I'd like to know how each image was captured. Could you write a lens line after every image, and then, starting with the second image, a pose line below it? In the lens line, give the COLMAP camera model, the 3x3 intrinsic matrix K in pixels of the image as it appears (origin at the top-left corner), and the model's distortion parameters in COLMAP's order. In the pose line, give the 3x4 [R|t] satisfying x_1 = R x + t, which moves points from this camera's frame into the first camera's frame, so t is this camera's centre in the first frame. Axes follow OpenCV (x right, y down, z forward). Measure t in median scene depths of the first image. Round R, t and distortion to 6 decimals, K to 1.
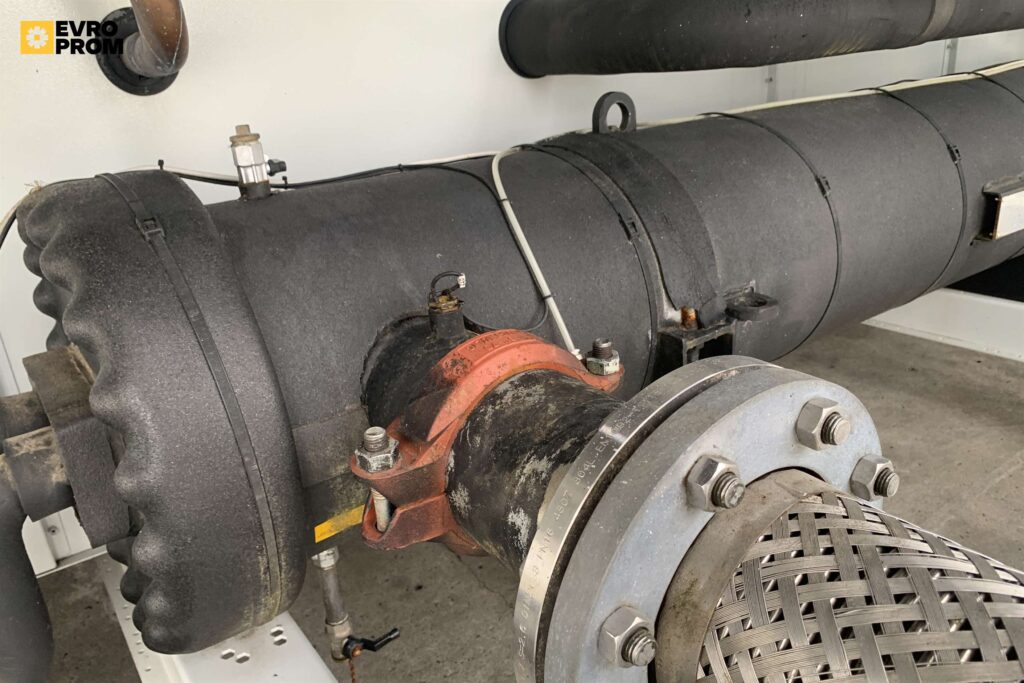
lens RADIAL K [[780.6, 0, 505.9], [0, 780.6, 340.0], [0, 0, 1]] dist [0.000042, -0.001042]
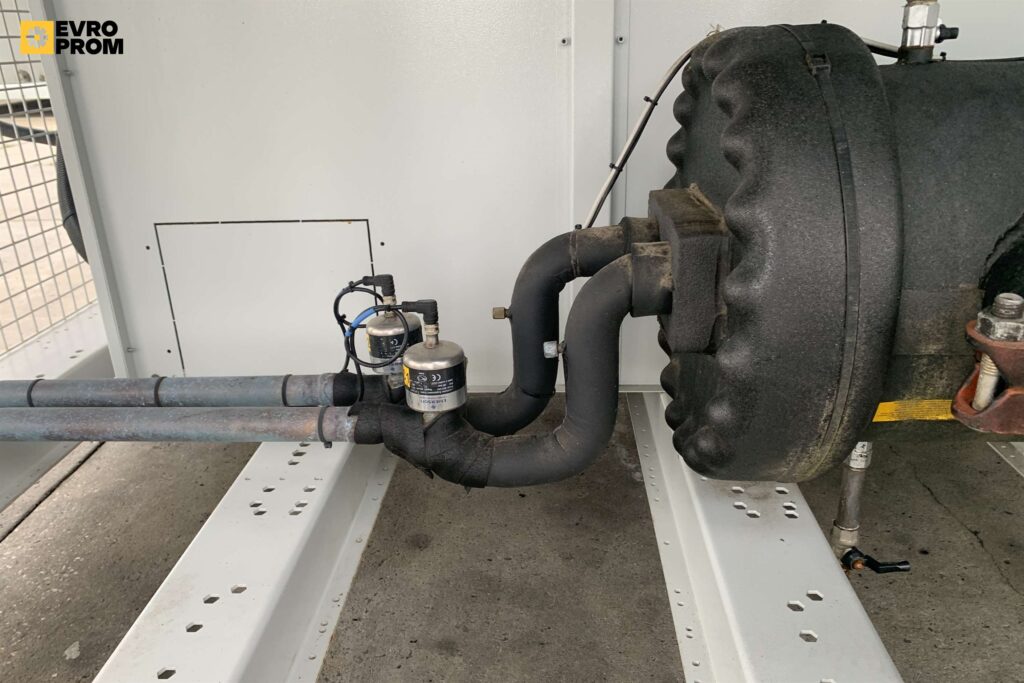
lens RADIAL K [[780.6, 0, 505.9], [0, 780.6, 340.0], [0, 0, 1]] dist [0.000042, -0.001042]
pose [[0.784688, 0.269928, -0.558035, -0.097312], [-0.253136, 0.961268, 0.109027, 0.192335], [0.565851, 0.055707, 0.822624, -0.068496]]
